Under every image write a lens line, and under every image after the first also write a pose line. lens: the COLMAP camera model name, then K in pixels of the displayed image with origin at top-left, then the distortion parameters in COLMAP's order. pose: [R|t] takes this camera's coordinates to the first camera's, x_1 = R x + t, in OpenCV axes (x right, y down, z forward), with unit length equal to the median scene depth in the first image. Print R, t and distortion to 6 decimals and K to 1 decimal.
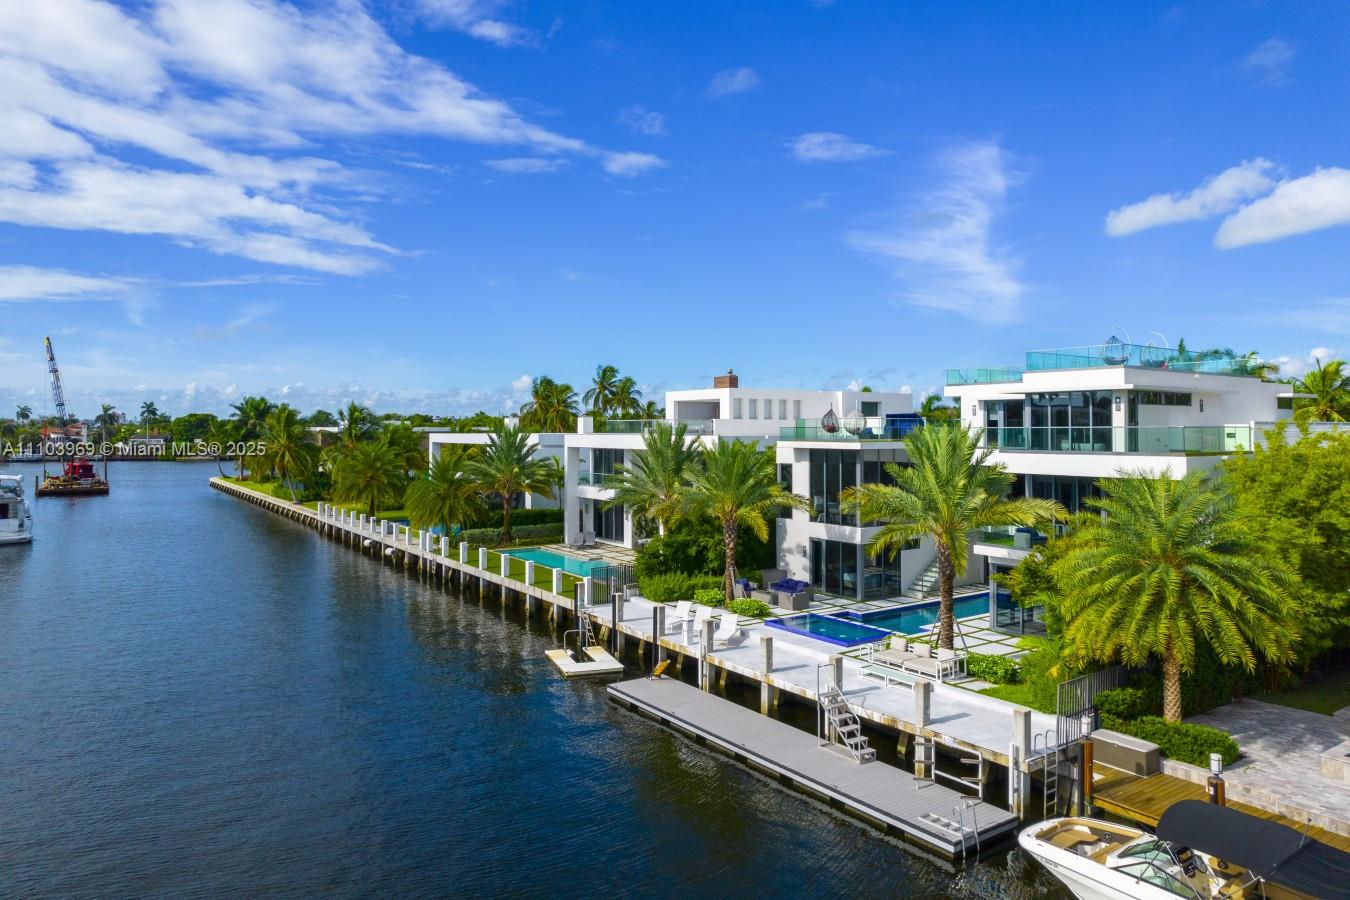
lens RADIAL K [[889.7, 0, 675.0], [0, 889.7, 450.0], [0, 0, 1]] dist [-0.004729, -0.000236]
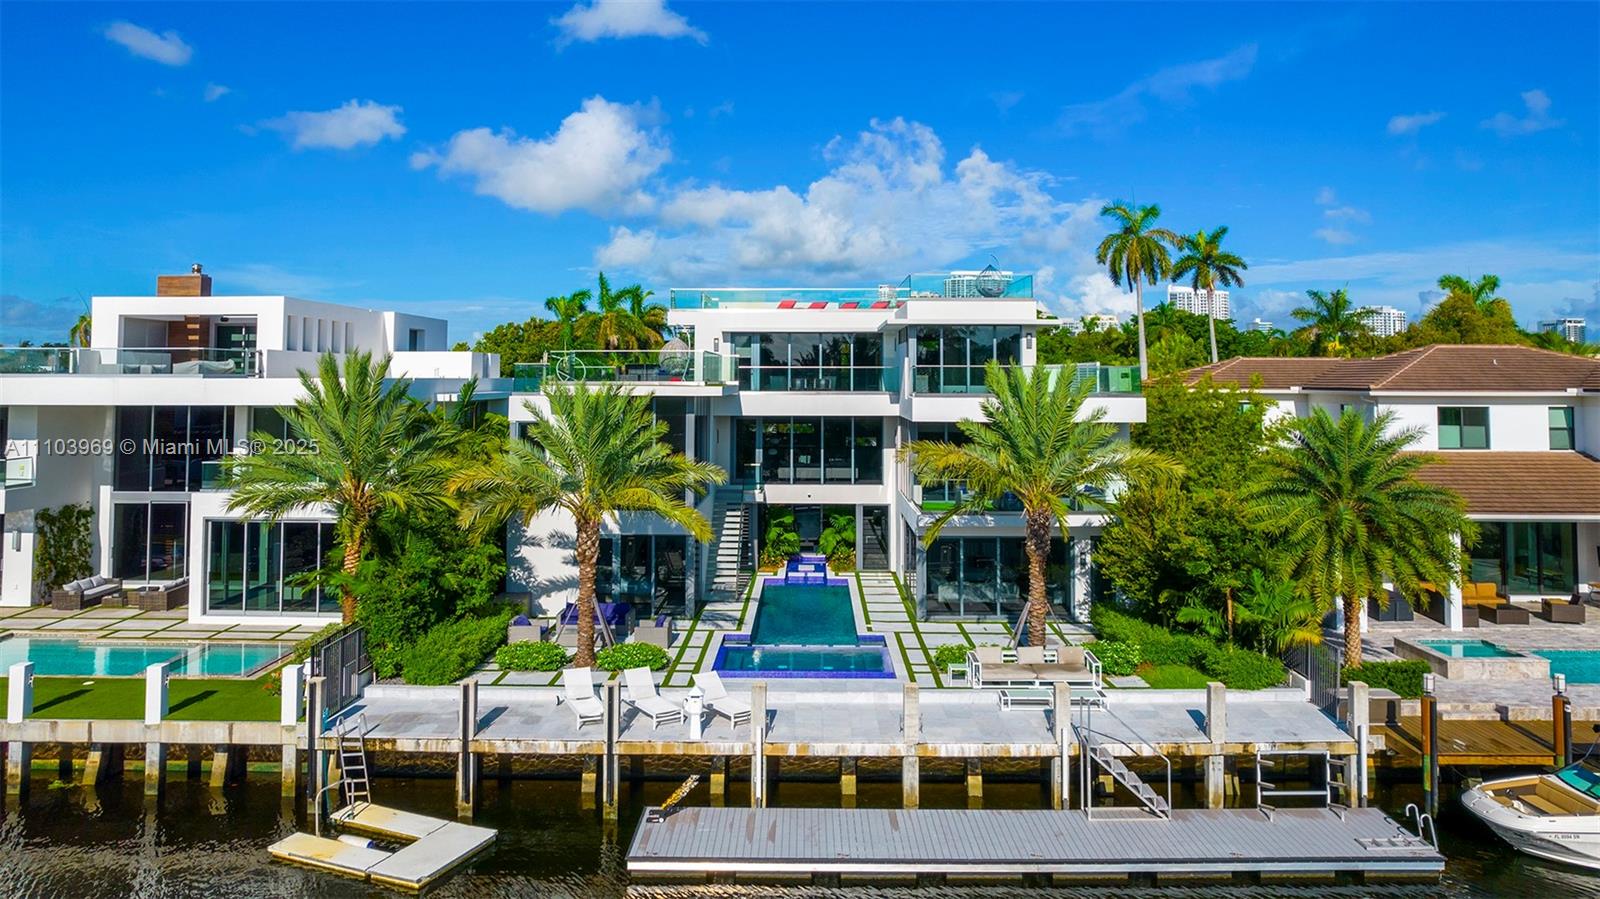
lens RADIAL K [[988.2, 0, 800.0], [0, 988.2, 449.5], [0, 0, 1]] dist [-0.027250, -0.000428]
pose [[0.585540, -0.062748, 0.808212, -0.371522], [0.019043, 0.997789, 0.063670, -0.007170], [-0.810420, -0.021890, 0.585440, 0.474632]]
